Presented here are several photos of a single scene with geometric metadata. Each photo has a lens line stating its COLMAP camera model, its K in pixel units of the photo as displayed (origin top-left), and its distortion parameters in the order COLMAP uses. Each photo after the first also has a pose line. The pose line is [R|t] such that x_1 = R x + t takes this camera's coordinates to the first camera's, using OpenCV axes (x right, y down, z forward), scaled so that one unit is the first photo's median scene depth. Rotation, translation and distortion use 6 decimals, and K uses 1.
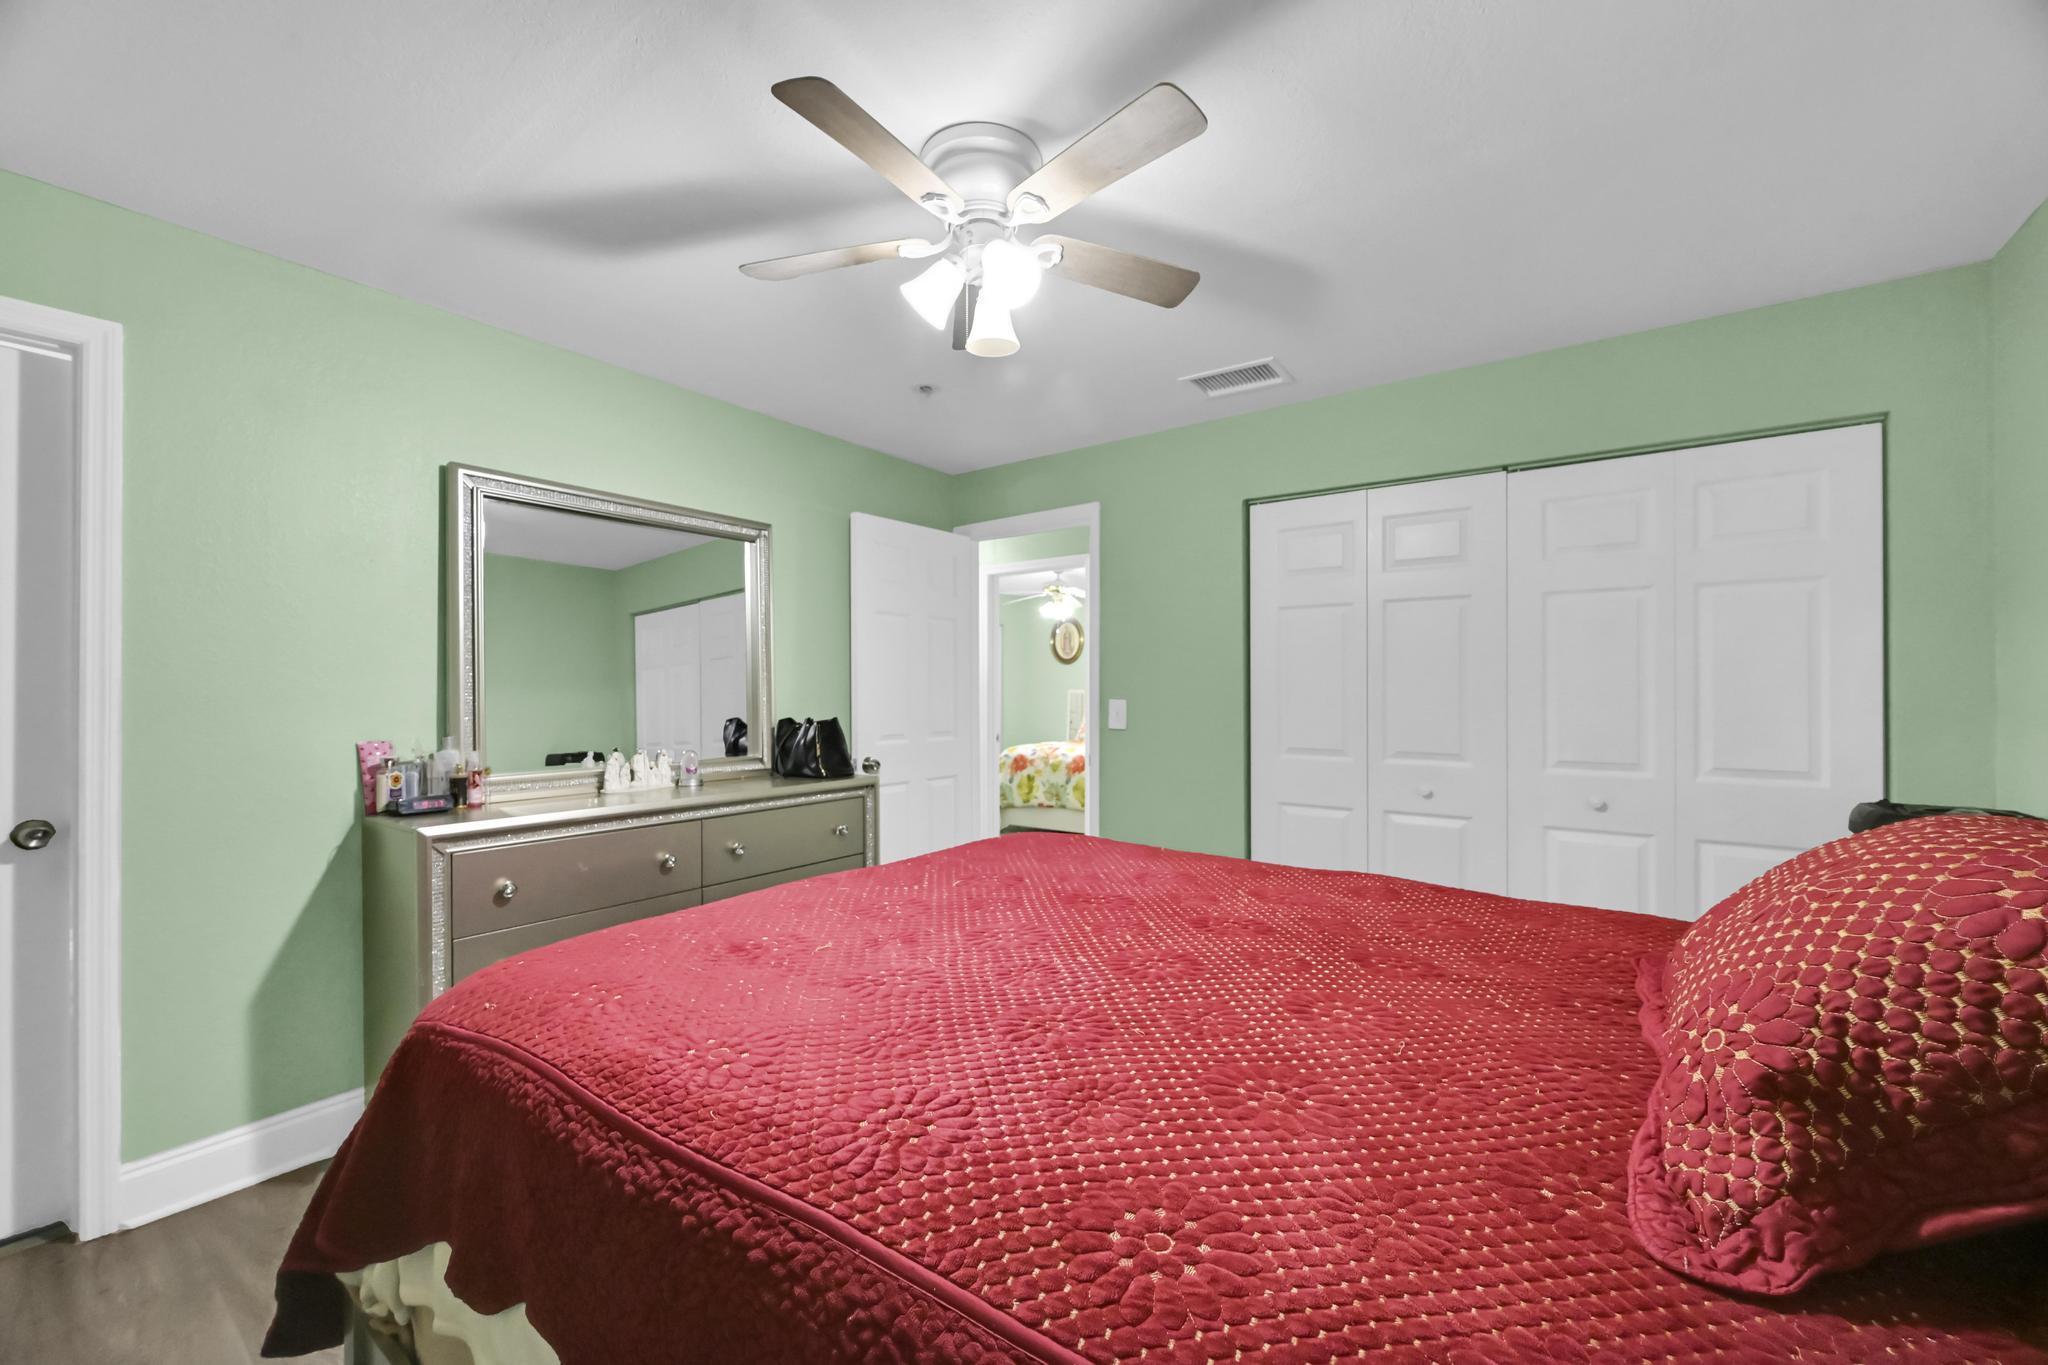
lens RADIAL K [[819.4, 0, 1036.5], [0, 819.4, 678.8], [0, 0, 1]] dist [-0.001267, -0.000038]
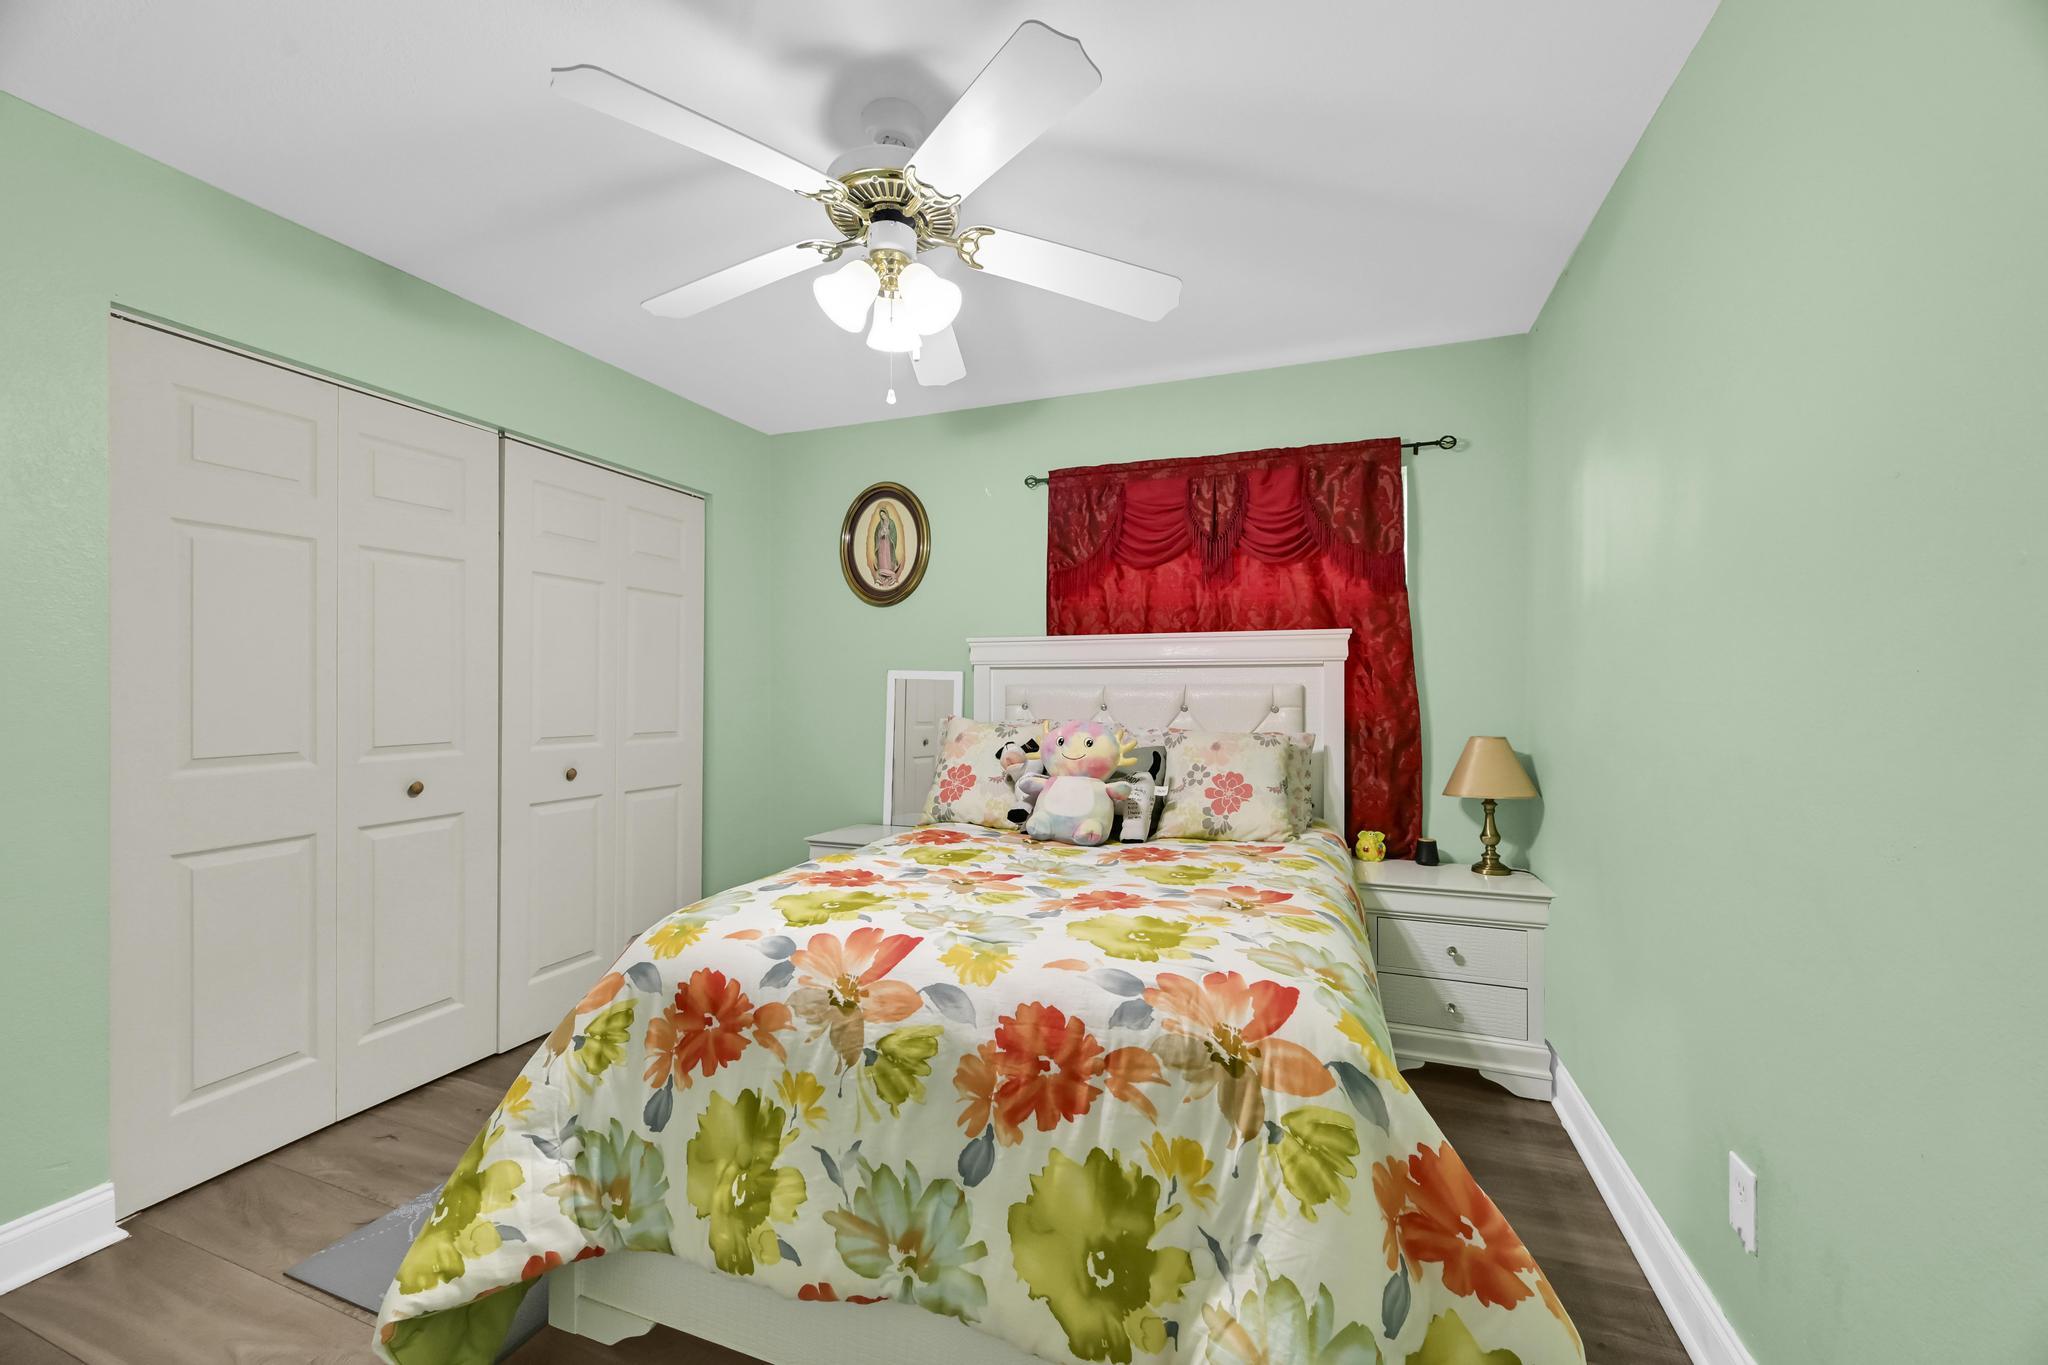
lens RADIAL K [[809.8, 0, 1030.1], [0, 809.8, 683.1], [0, 0, 1]] dist [-0.003227, -0.000256]
pose [[0.961607, 0.008698, 0.274293, 0.000730], [-0.010337, 0.999936, 0.004529, 0.019223], [-0.274236, -0.007190, 0.961636, 0.798627]]
